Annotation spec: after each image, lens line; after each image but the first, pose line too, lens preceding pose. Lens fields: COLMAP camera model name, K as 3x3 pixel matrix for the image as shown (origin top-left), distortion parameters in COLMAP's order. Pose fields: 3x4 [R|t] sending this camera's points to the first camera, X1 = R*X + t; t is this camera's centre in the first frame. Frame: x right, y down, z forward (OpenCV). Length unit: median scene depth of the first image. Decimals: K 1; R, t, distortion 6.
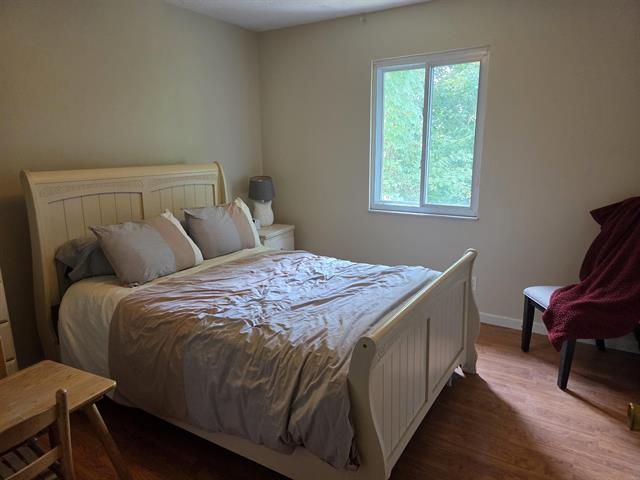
lens RADIAL K [[433.2, 0, 320.4], [0, 433.2, 238.6], [0, 0, 1]] dist [0.037690, -0.000460]
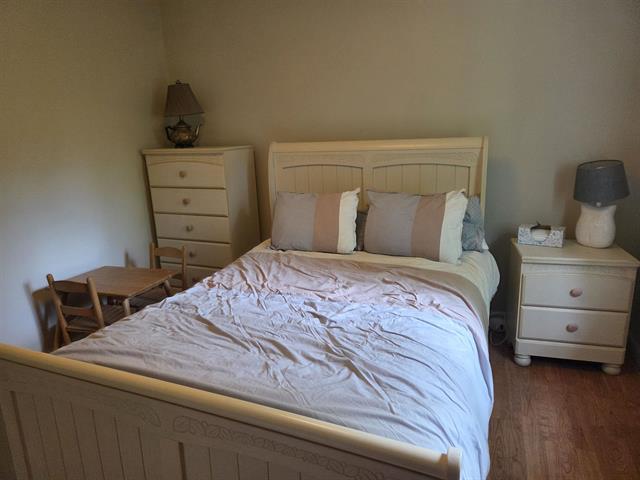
lens RADIAL K [[433.2, 0, 320.8], [0, 433.2, 238.1], [0, 0, 1]] dist [0.037690, -0.000460]
pose [[0.150428, 0.245383, -0.957684, 0.553488], [-0.172565, 0.960353, 0.218962, -0.156933], [0.973444, 0.132324, 0.186808, 0.792677]]
